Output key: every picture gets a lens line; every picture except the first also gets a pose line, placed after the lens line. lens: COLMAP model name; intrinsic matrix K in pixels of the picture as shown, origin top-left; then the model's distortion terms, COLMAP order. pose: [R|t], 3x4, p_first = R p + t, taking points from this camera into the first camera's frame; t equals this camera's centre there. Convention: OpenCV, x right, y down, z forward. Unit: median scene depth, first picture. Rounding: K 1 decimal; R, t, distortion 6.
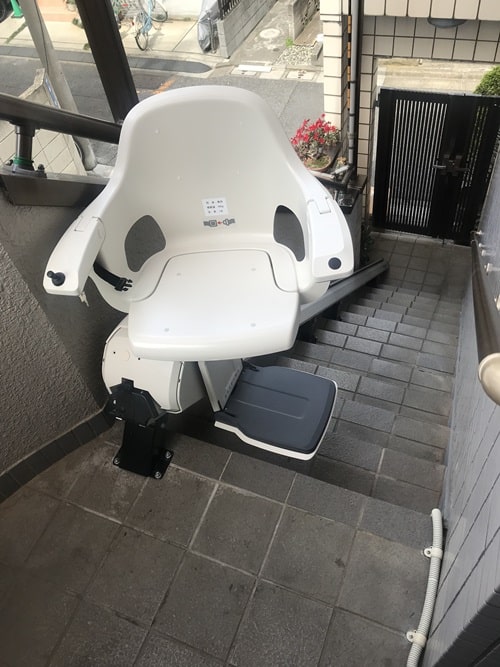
lens RADIAL K [[549.4, 0, 254.8], [0, 549.4, 331.7], [0, 0, 1]] dist [0.007983, 0.000309]
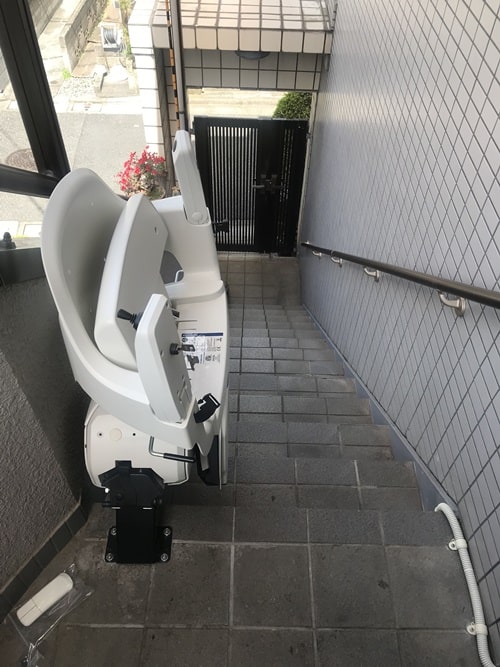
lens RADIAL K [[549.4, 0, 251.7], [0, 549.4, 331.3], [0, 0, 1]] dist [0.007983, 0.000309]
pose [[0.920013, -0.183477, 0.346285, -0.136035], [0.198321, 0.980108, -0.007597, -0.029832], [-0.338002, 0.075665, 0.938099, 0.042840]]
